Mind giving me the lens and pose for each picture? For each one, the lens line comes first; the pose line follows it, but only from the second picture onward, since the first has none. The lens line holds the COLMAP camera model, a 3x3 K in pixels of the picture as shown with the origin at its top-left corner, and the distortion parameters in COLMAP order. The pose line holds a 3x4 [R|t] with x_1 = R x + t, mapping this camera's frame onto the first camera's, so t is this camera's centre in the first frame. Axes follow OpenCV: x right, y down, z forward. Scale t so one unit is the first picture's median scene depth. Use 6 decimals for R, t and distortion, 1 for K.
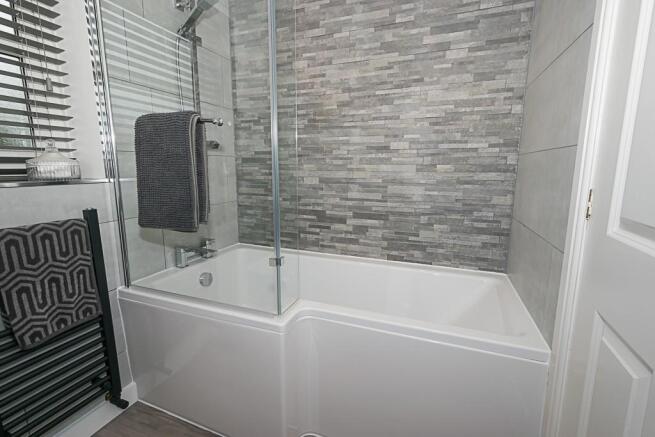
lens RADIAL K [[295.9, 0, 331.8], [0, 295.9, 217.1], [0, 0, 1]] dist [0.005811, 0.000916]
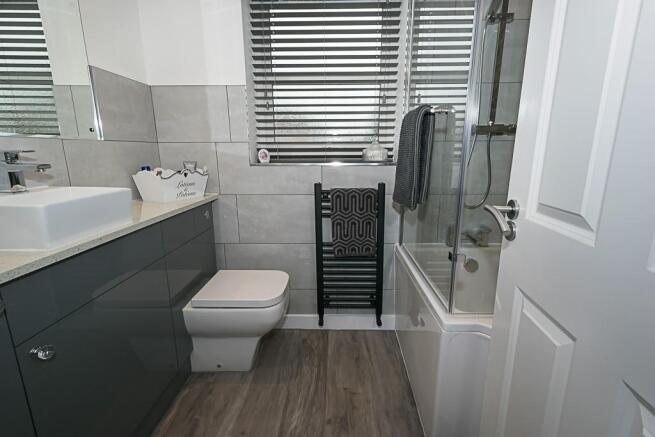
lens RADIAL K [[295.9, 0, 331.6], [0, 295.9, 216.3], [0, 0, 1]] dist [0.005811, 0.000916]
pose [[0.331715, 0.194234, -0.923168, 0.488078], [-0.154530, 0.976544, 0.149938, -0.048480], [0.930637, 0.092920, 0.353949, 0.285556]]
